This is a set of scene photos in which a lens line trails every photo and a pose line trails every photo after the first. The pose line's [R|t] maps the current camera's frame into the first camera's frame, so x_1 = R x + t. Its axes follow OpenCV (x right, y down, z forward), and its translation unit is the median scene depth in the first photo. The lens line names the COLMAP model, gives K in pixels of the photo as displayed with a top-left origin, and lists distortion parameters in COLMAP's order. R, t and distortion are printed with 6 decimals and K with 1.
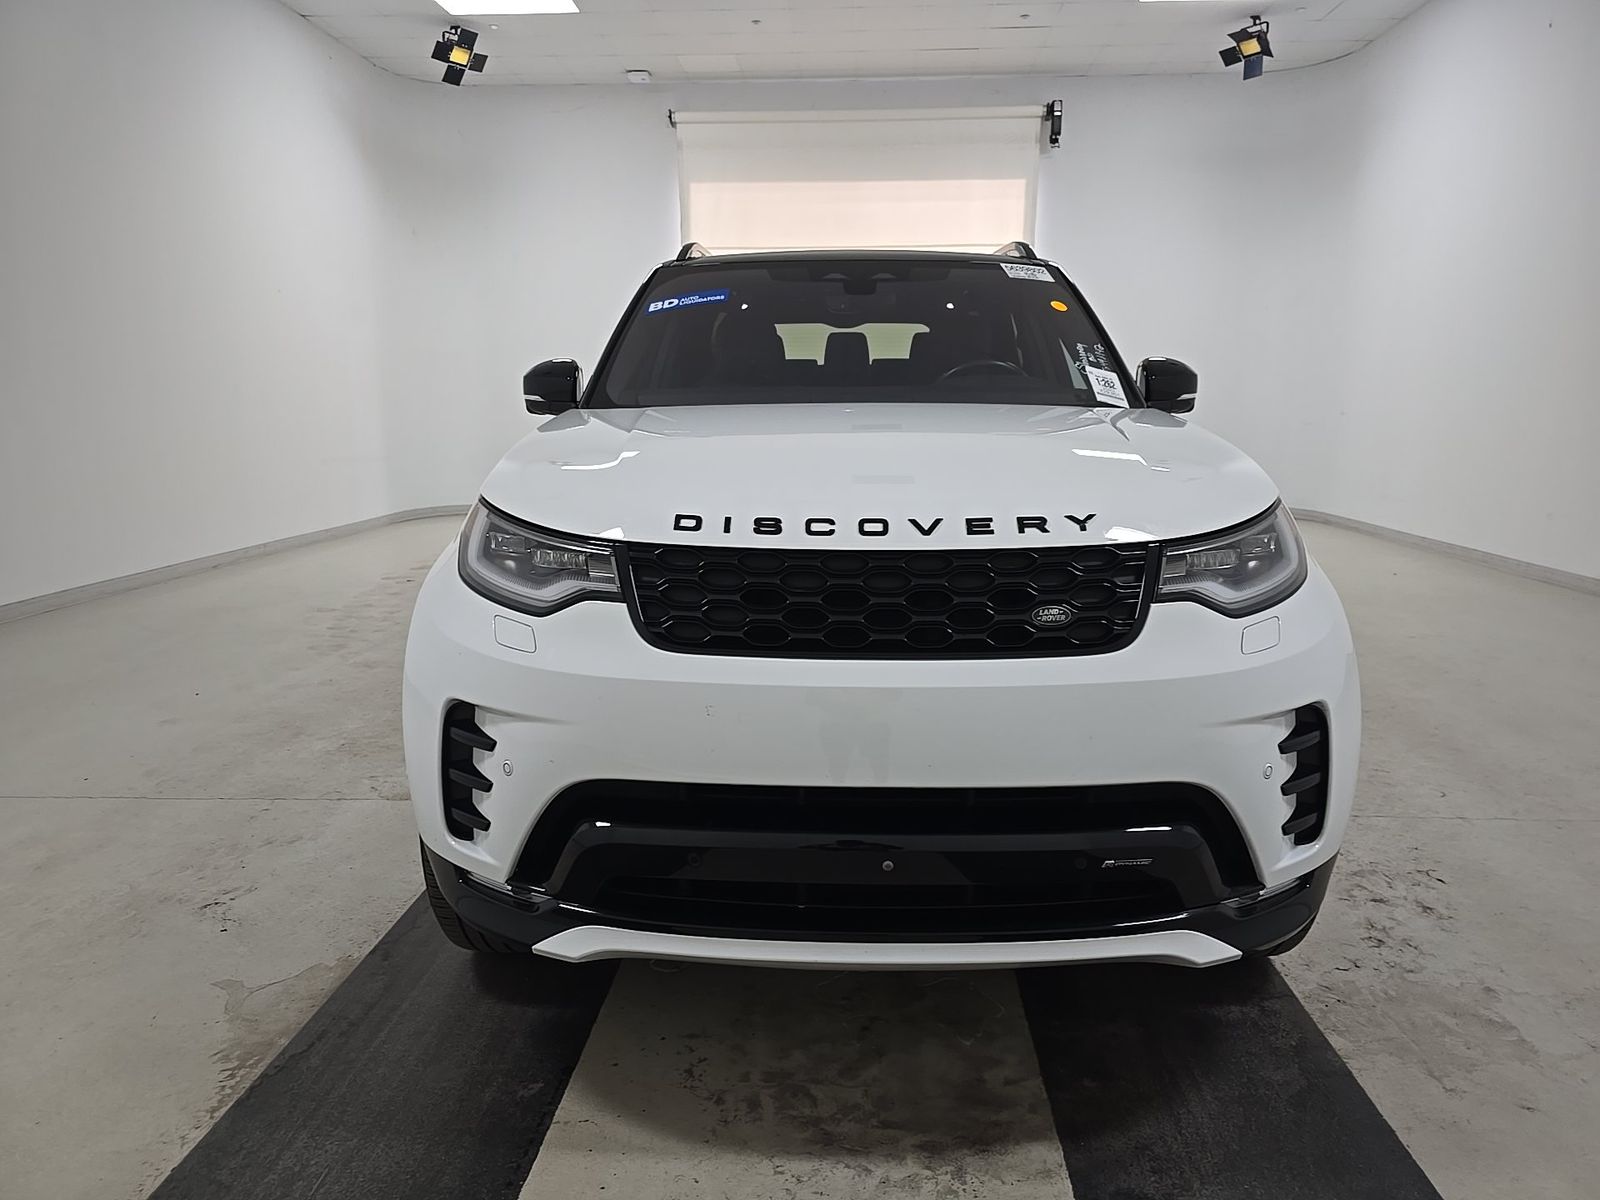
lens RADIAL K [[1062.6, 0, 800.0], [0, 1062.6, 600.0], [0, 0, 1]] dist [0.018019, -0.002376]
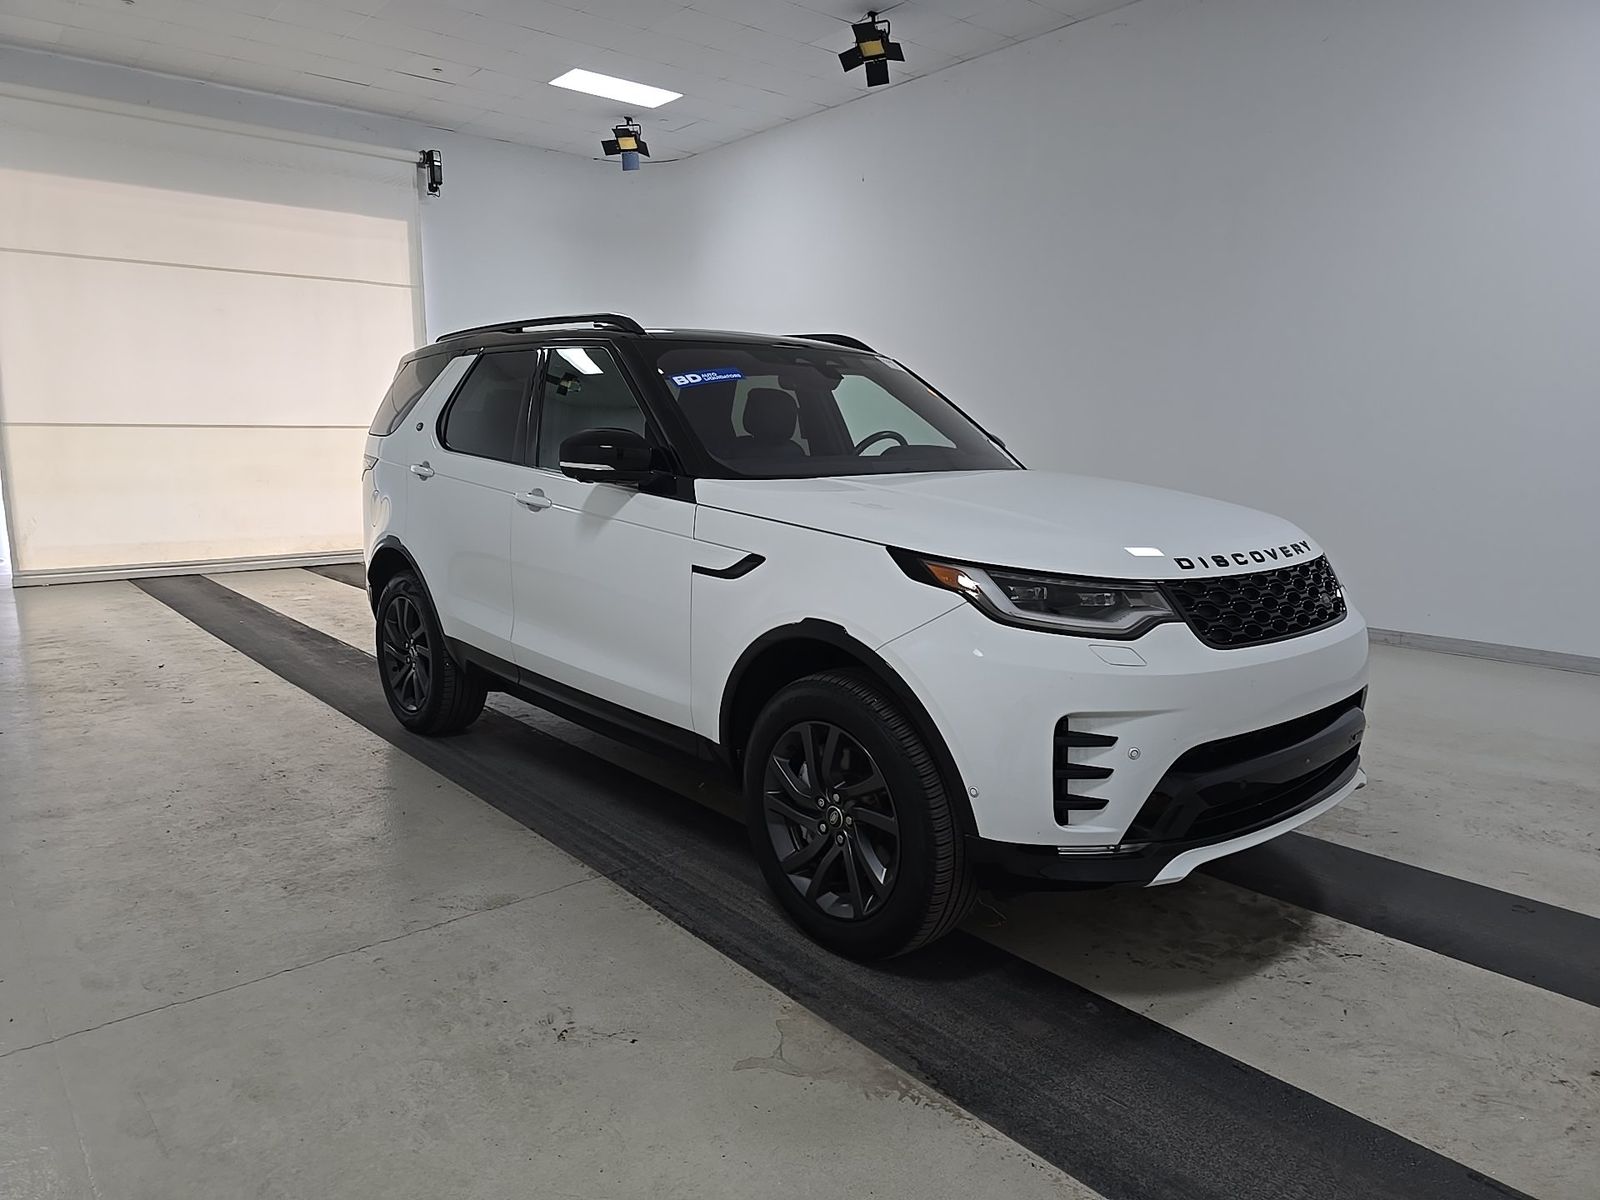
lens RADIAL K [[1057.7, 0, 800.0], [0, 1057.7, 600.0], [0, 0, 1]] dist [0.052981, -0.049622]
pose [[0.741932, -0.097915, 0.663287, -1.295529], [0.118559, 0.992849, 0.013948, -0.092813], [-0.659910, 0.068290, 0.748235, 0.221589]]
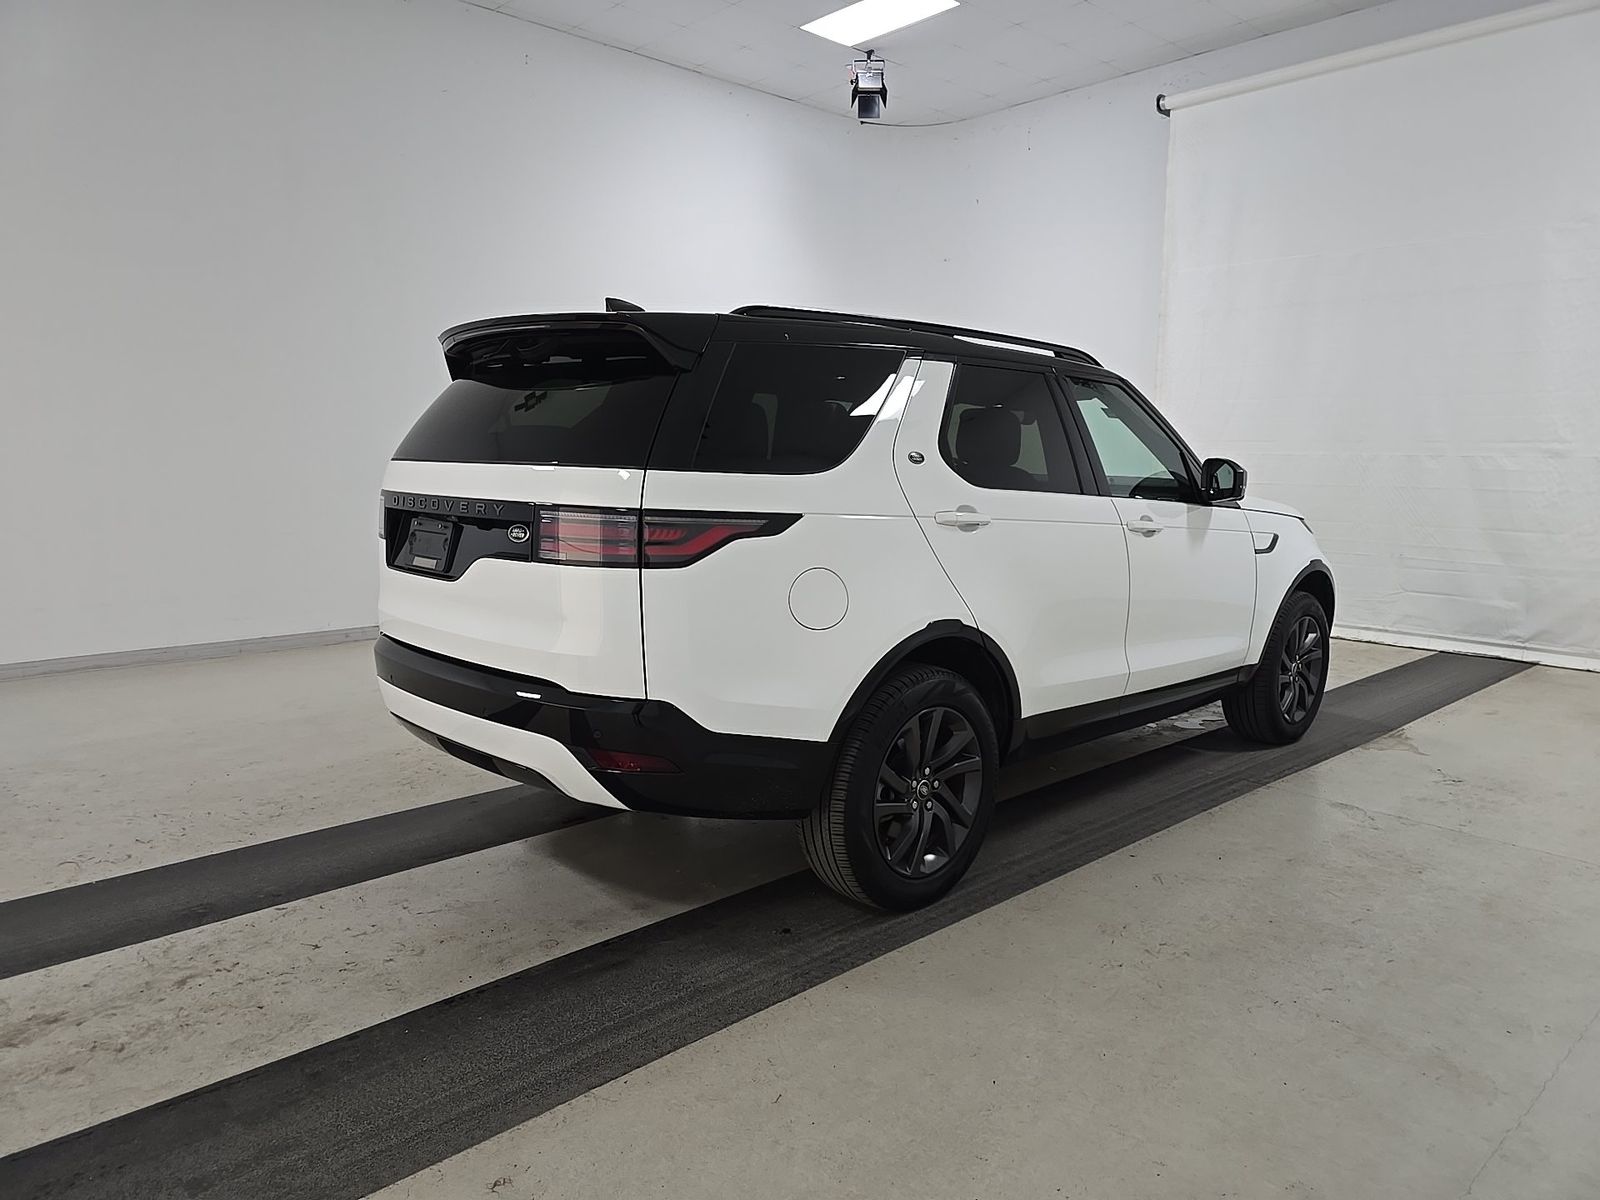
lens RADIAL K [[1082.8, 0, 800.0], [0, 1082.8, 600.0], [0, 0, 1]] dist [0.007975, 0.005167]
pose [[-0.697337, -0.111974, 0.707943, -1.364247], [0.120666, 0.955283, 0.269953, -0.789102], [-0.706513, 0.273673, -0.652642, 3.741696]]
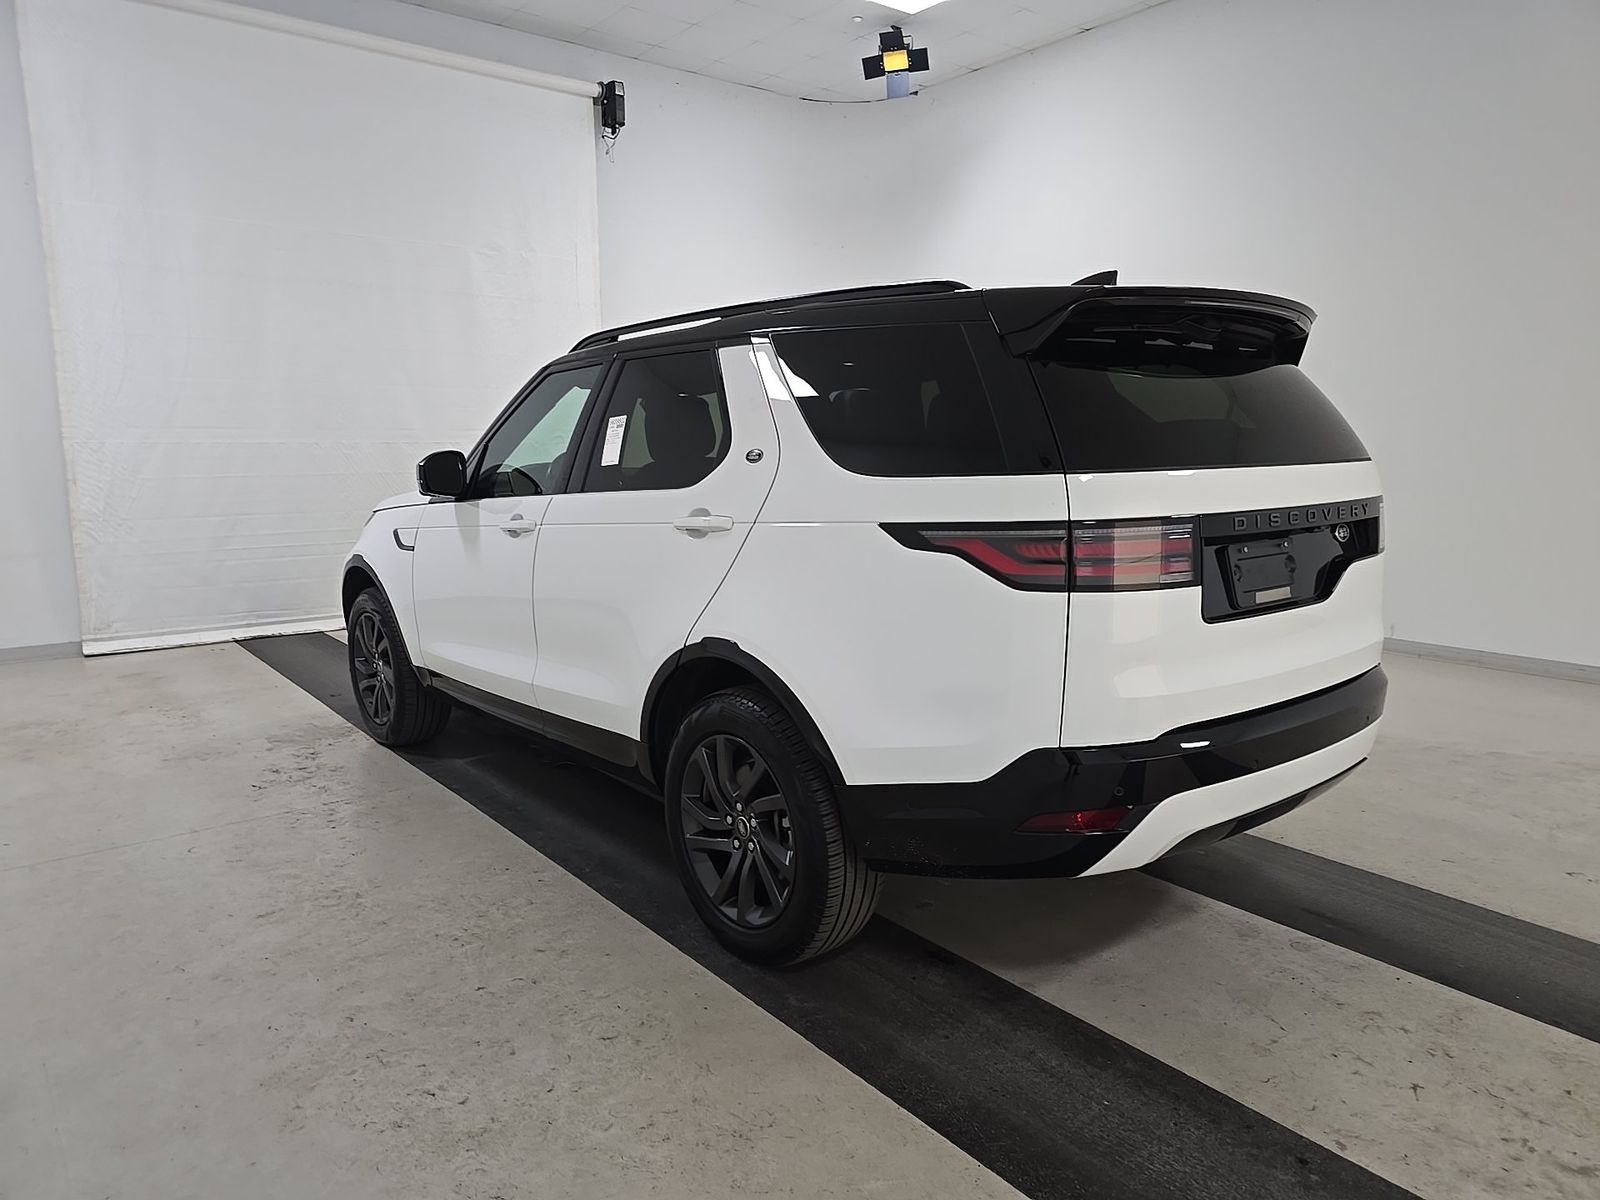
lens RADIAL K [[1064.9, 0, 798.5], [0, 1064.9, 657.6], [0, 0, 1]] dist [0.003007, -0.001302]
pose [[-0.768675, 0.130760, -0.626131, 1.388235], [-0.116471, 0.933904, 0.338021, -0.766811], [0.628946, 0.332754, -0.702639, 3.602284]]
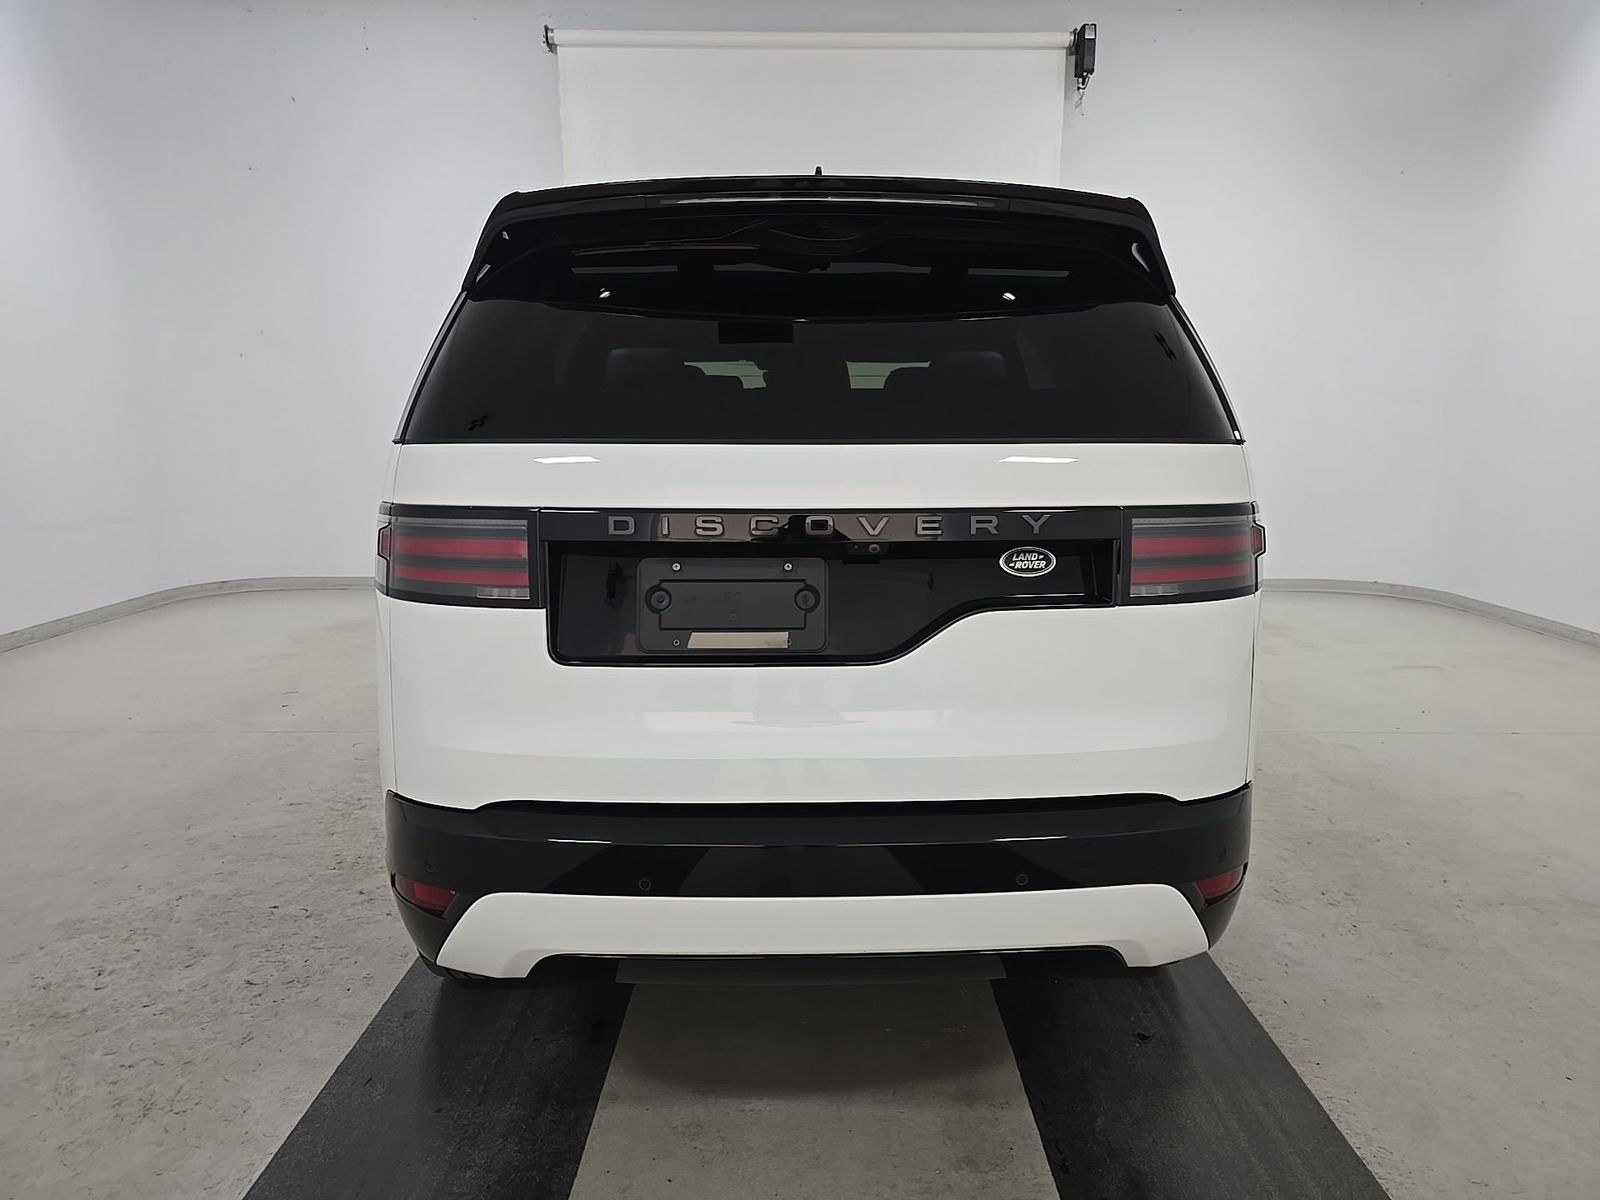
lens RADIAL K [[1075.8, 0, 807.7], [0, 1075.8, 624.8], [0, 0, 1]] dist [0.000608, -0.003389]
pose [[-0.999555, 0.002421, -0.029739, 0.129088], [-0.008714, 0.929561, 0.368566, -0.794505], [0.028537, 0.368661, -0.929126, 3.817453]]
